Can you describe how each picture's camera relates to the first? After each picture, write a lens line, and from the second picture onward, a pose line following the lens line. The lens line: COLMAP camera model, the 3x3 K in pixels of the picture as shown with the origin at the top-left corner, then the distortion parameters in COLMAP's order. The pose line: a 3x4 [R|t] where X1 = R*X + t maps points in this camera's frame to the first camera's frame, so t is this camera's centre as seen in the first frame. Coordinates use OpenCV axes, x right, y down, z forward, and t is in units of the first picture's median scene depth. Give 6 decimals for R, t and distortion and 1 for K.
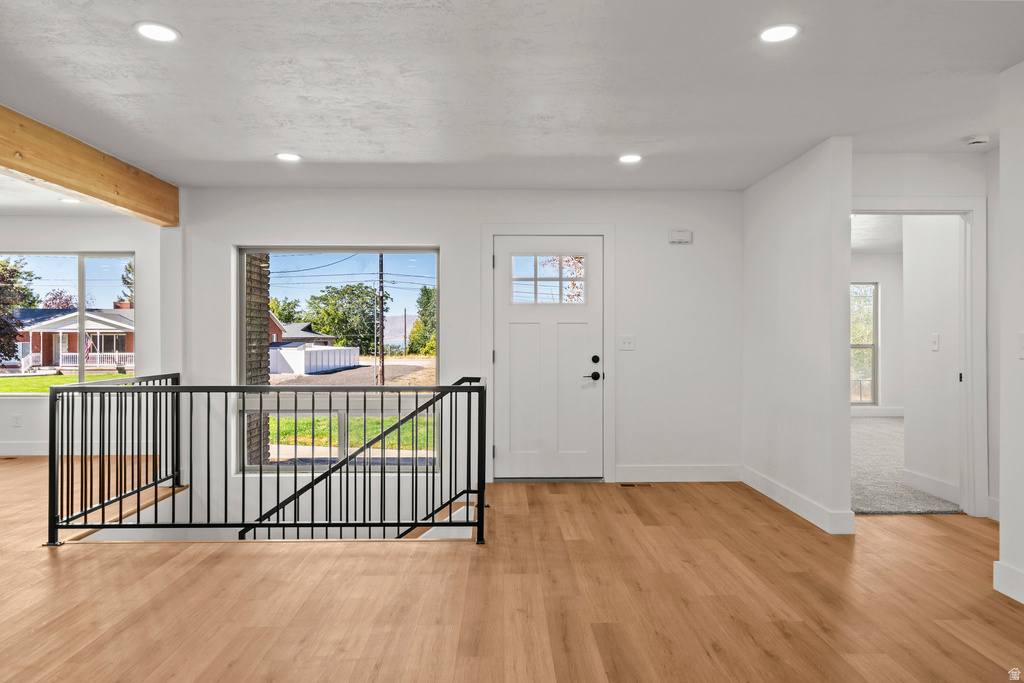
lens RADIAL K [[705.3, 0, 515.0], [0, 705.3, 342.4], [0, 0, 1]] dist [0.009716, -0.001542]
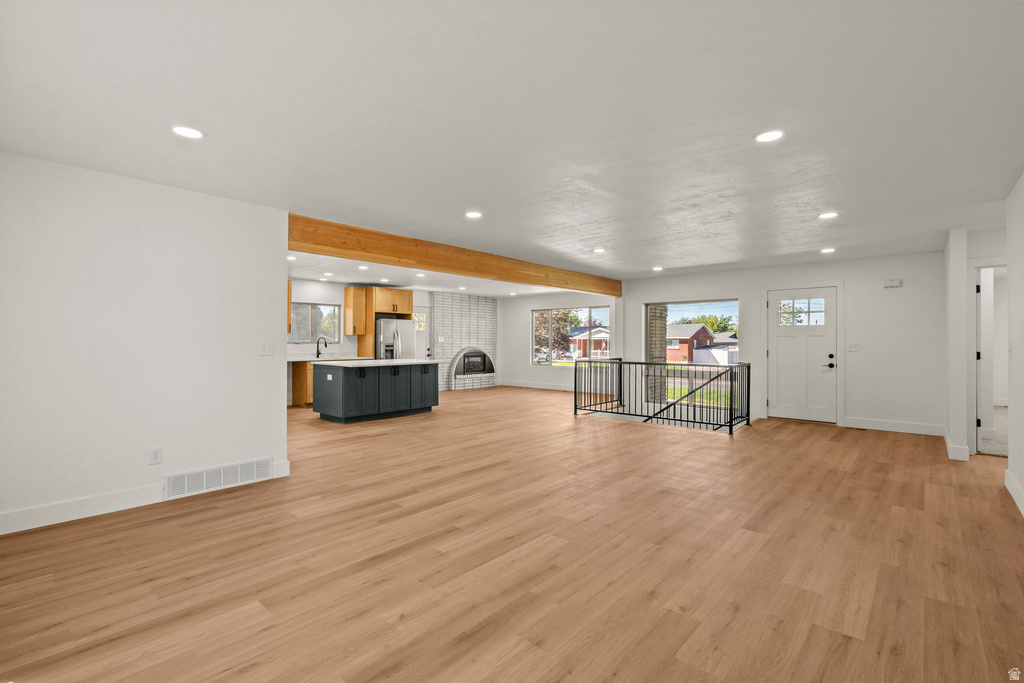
lens RADIAL K [[471.2, 0, 513.3], [0, 471.2, 344.9], [0, 0, 1]] dist [-0.011853, 0.000853]
pose [[0.740695, 0.006487, -0.671810, 0.313921], [-0.007071, 0.999973, 0.001859, -0.000690], [0.671804, 0.003374, 0.740721, -0.415934]]
